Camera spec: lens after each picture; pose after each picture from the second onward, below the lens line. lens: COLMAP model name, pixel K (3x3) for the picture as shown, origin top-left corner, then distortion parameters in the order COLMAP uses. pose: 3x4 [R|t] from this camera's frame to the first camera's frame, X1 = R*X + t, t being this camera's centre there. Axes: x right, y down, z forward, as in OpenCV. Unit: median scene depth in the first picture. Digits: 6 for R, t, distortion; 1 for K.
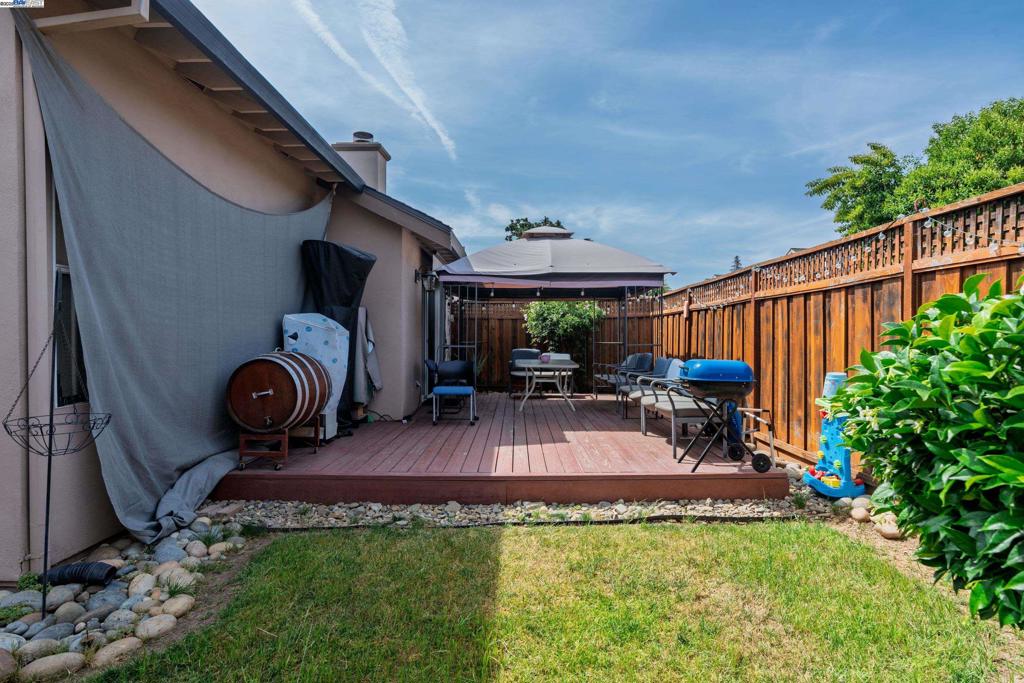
lens RADIAL K [[541.3, 0, 512.0], [0, 541.3, 341.5], [0, 0, 1]] dist [0.001011, 0.001265]
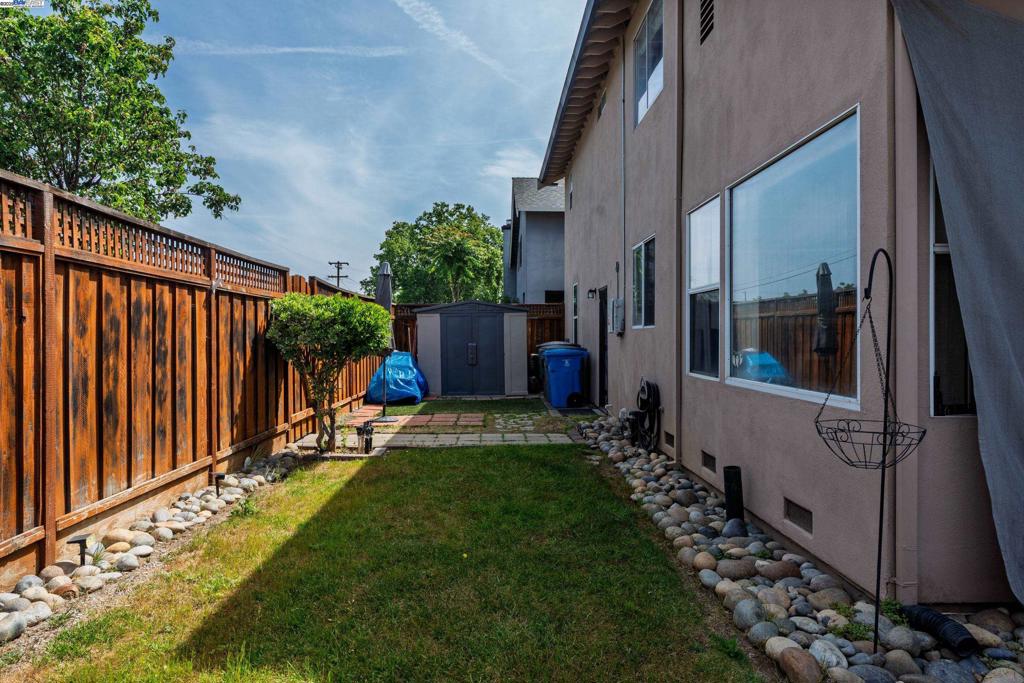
lens RADIAL K [[641.5, 0, 512.0], [0, 641.5, 341.5], [0, 0, 1]] dist [0.006131, 0.002560]
pose [[0.035917, 0.009844, -0.999306, 0.088700], [-0.013644, 0.999863, 0.009359, 0.004580], [0.999262, 0.013299, 0.036047, 0.226681]]
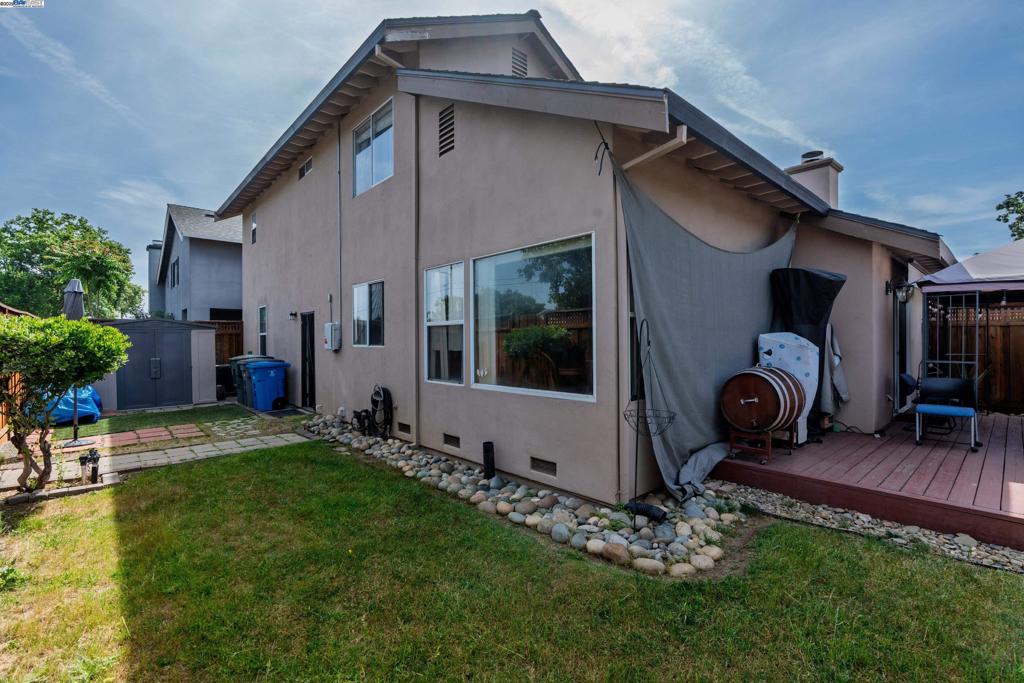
lens RADIAL K [[459.3, 0, 512.0], [0, 459.3, 341.5], [0, 0, 1]] dist [-0.002989, 0.000633]
pose [[0.678006, -0.002255, -0.735053, -0.058745], [-0.003445, 0.999975, -0.006245, -0.034631], [0.735048, 0.006767, 0.677981, -0.129232]]
